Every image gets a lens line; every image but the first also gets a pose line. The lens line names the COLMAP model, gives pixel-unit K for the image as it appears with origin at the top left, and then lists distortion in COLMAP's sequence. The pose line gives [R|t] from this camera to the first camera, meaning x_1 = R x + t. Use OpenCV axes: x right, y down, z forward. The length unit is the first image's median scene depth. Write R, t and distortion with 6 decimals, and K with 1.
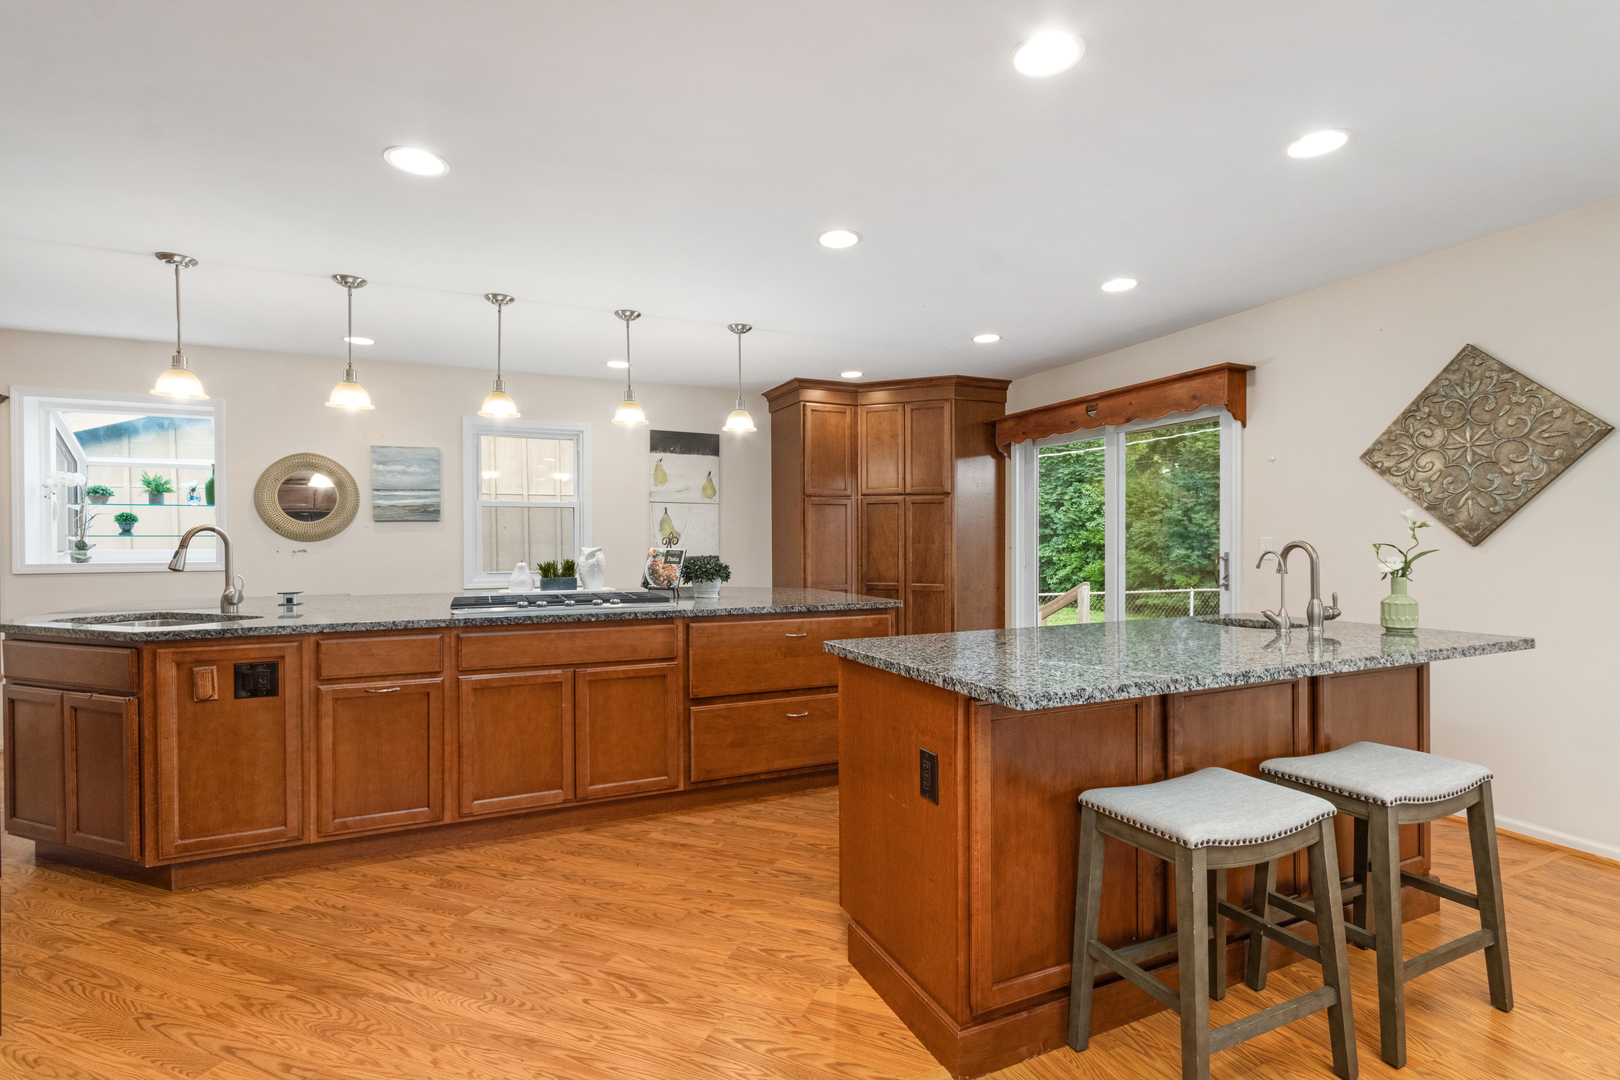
lens RADIAL K [[748.1, 0, 807.6], [0, 748.1, 542.5], [0, 0, 1]] dist [0.002493, -0.001403]
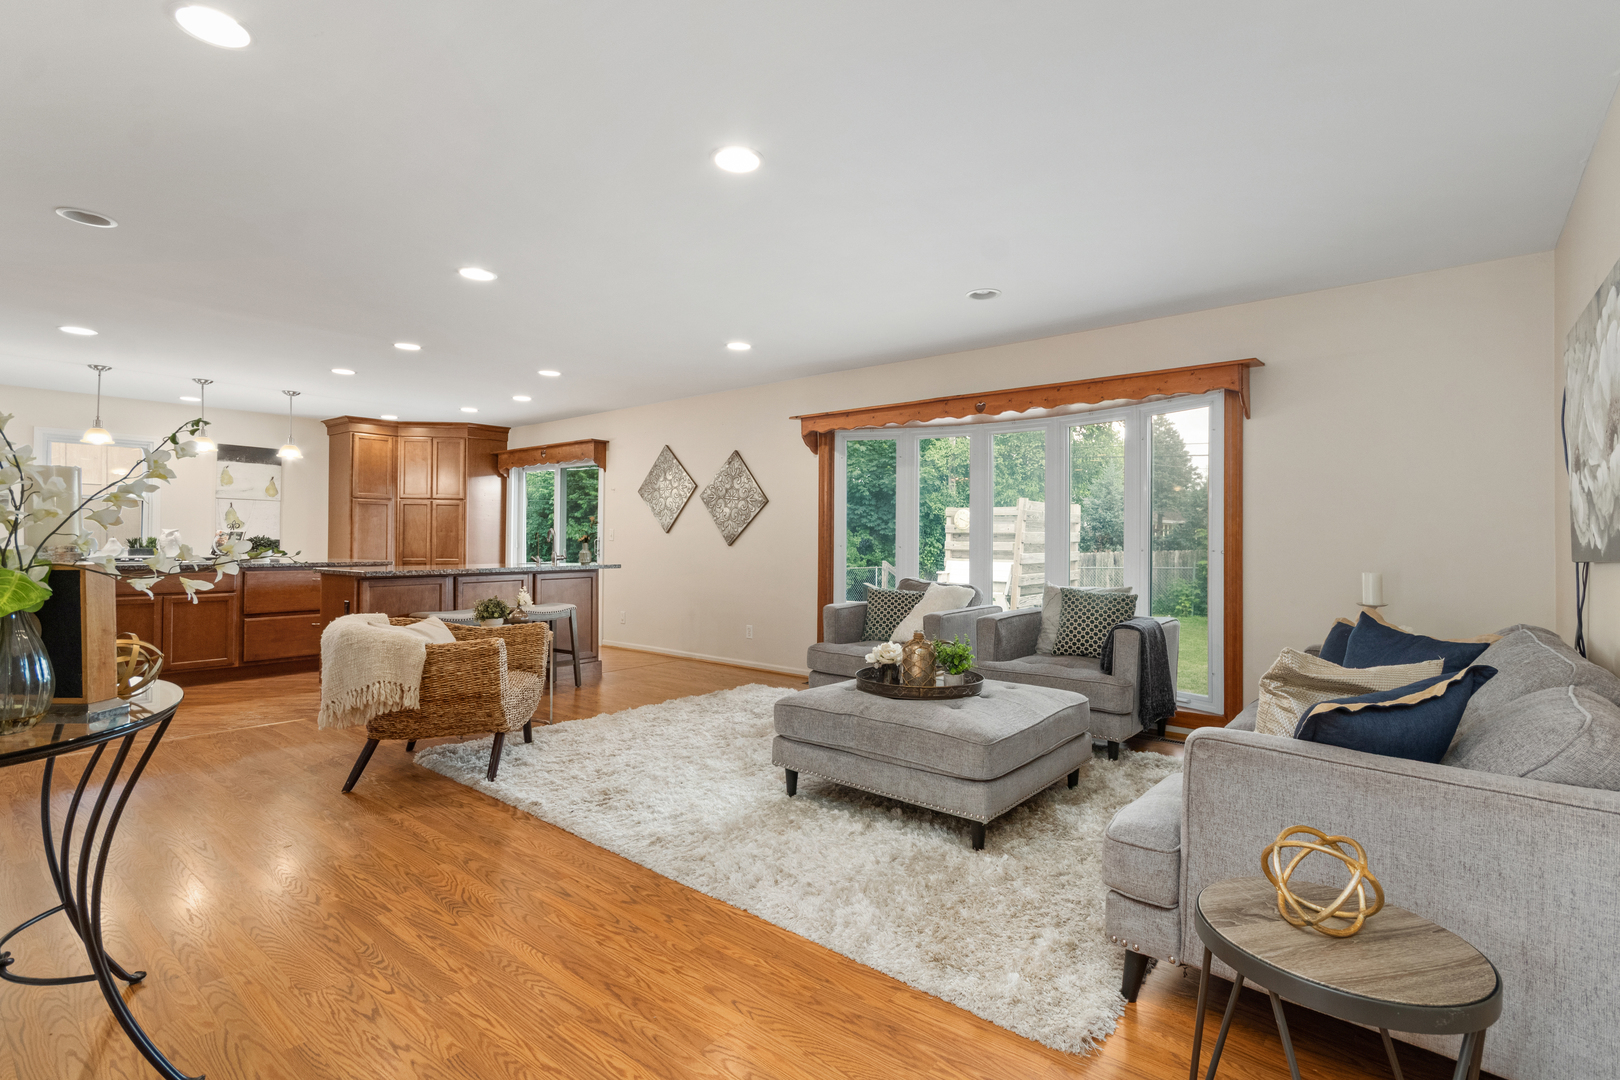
lens RADIAL K [[748.1, 0, 816.8], [0, 748.1, 527.1], [0, 0, 1]] dist [0.002493, -0.001403]
pose [[0.889862, 0.015289, 0.455973, 0.137905], [-0.006942, 0.999776, -0.019976, 0.016874], [-0.456177, 0.014611, 0.889769, -0.696595]]
